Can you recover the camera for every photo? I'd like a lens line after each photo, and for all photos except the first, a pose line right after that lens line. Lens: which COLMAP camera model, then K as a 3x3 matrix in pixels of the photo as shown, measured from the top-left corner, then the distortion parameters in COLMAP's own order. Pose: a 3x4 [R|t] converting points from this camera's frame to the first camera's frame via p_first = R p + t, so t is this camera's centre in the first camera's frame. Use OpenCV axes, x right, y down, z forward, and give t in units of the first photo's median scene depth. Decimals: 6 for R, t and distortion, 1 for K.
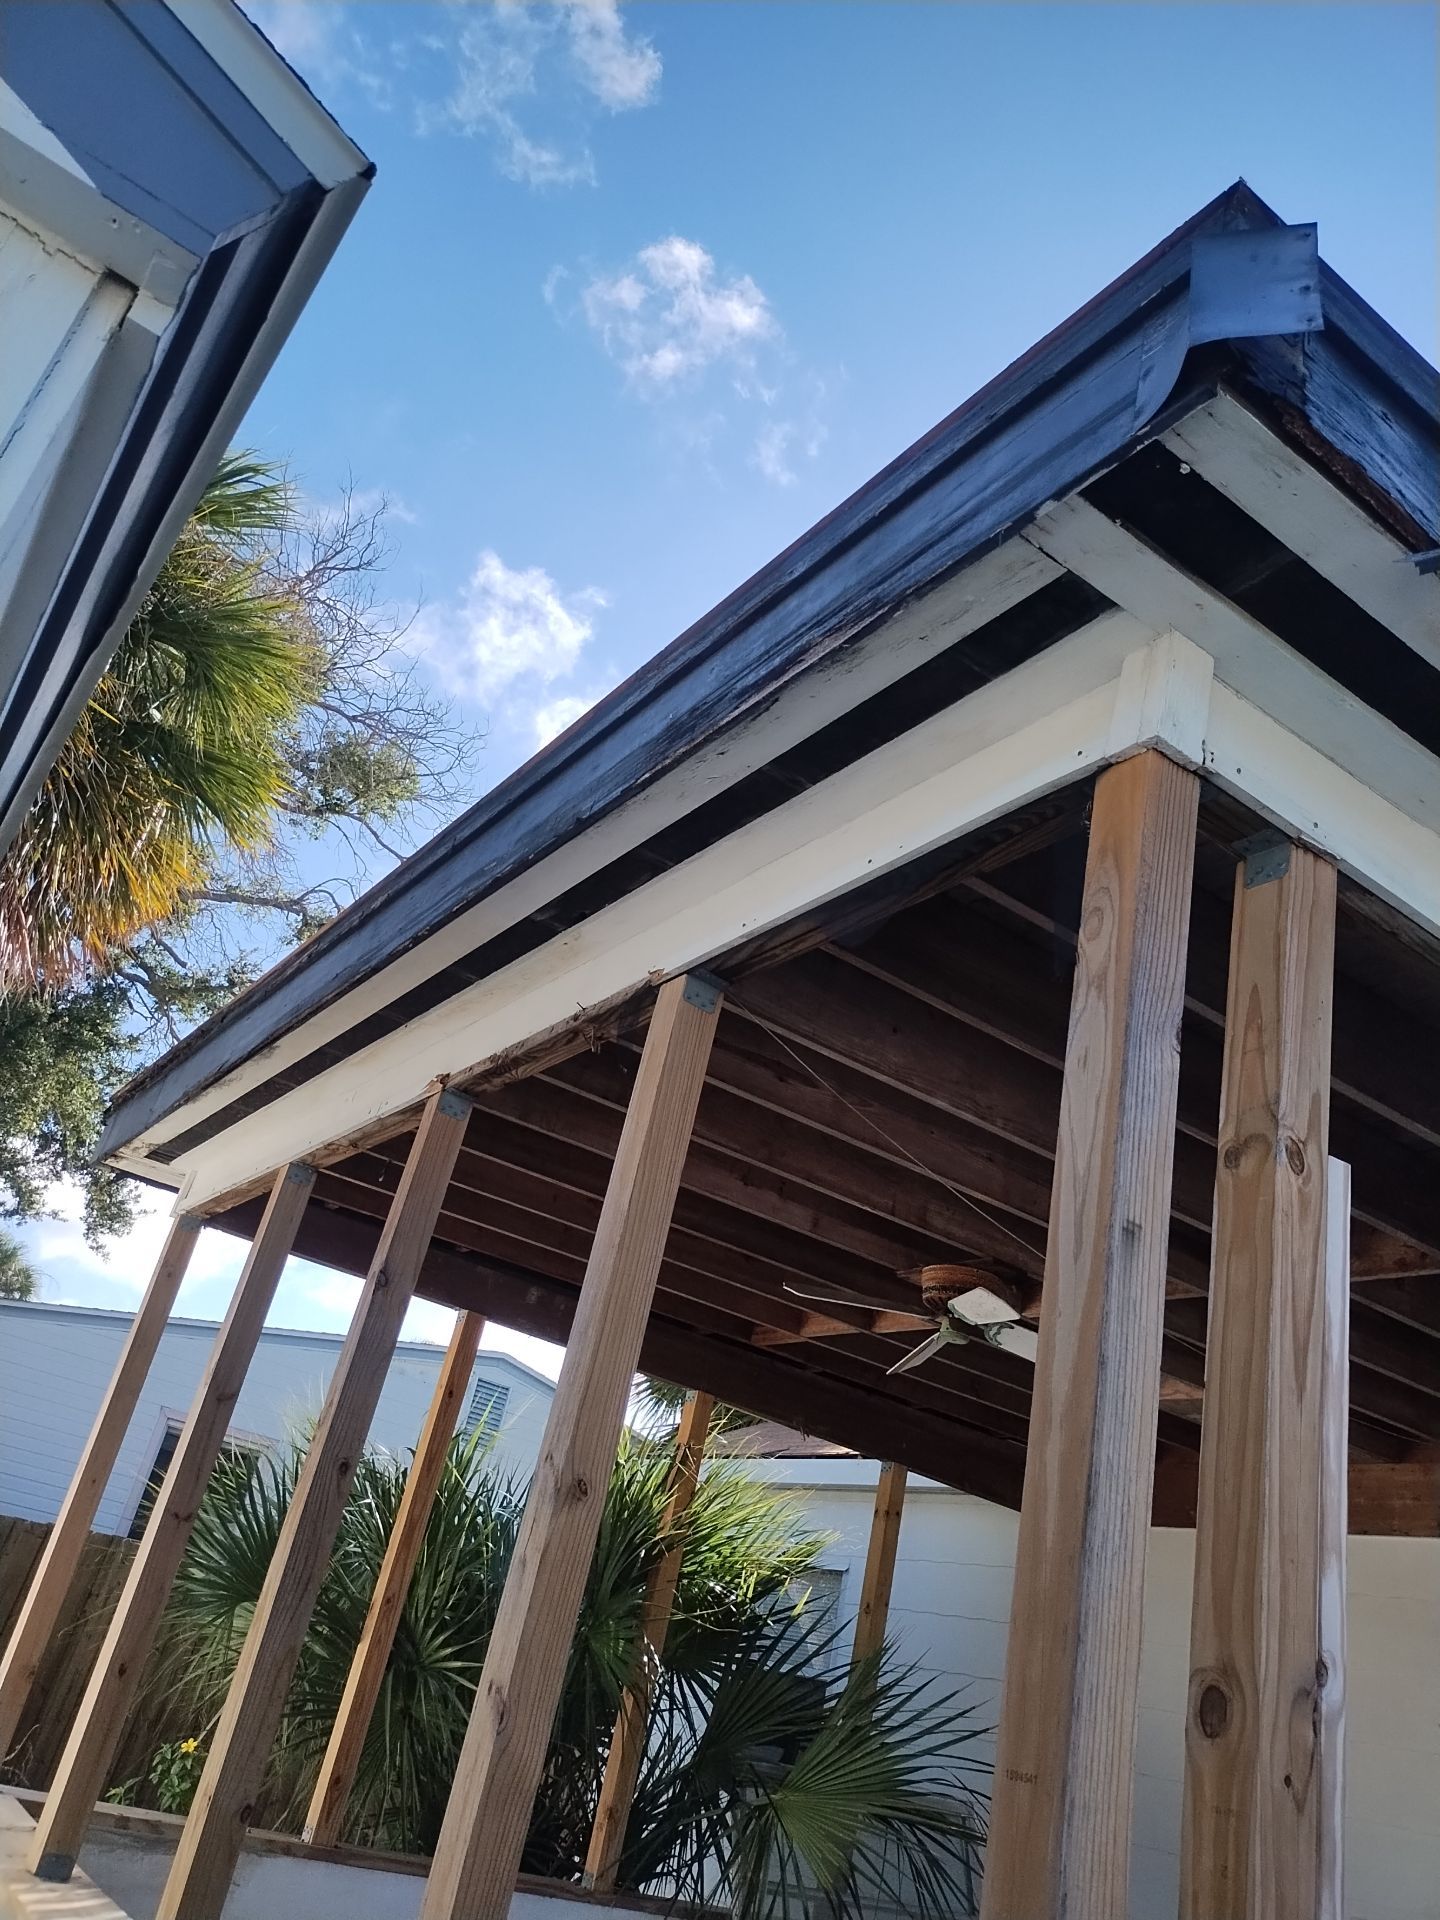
lens RADIAL K [[1461.2, 0, 718.3], [0, 1461.2, 961.5], [0, 0, 1]] dist [0.026441, -0.016135]
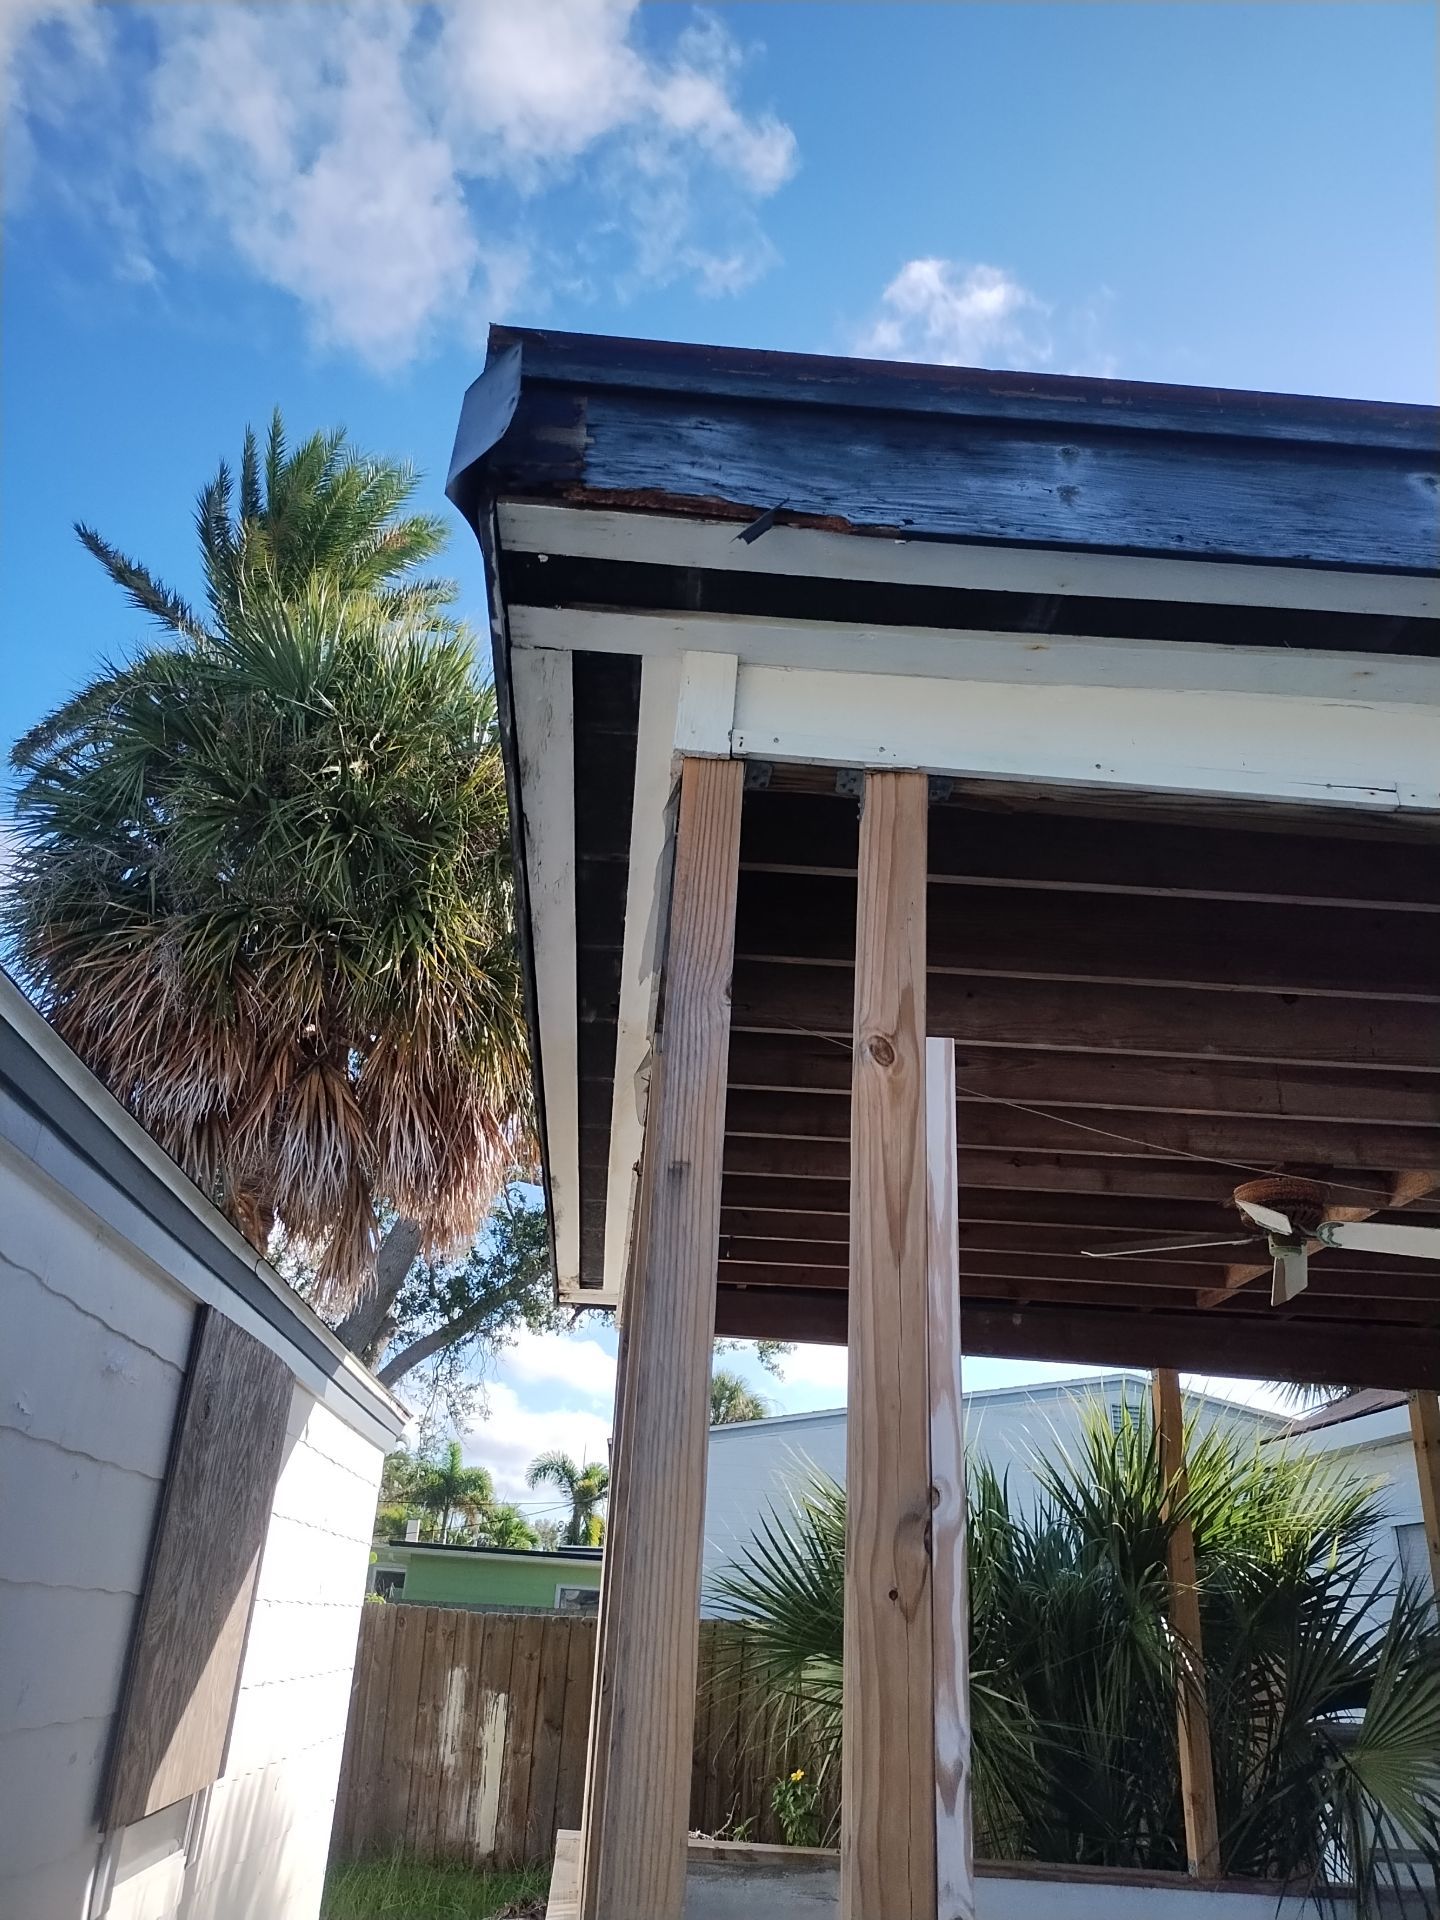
lens RADIAL K [[1461.2, 0, 735.1], [0, 1461.2, 953.9], [0, 0, 1]] dist [0.026441, -0.016135]
pose [[0.854443, -0.351244, -0.382825, 0.735638], [0.335700, 0.935621, -0.109173, 0.144862], [0.396526, -0.035232, 0.917347, -0.057736]]
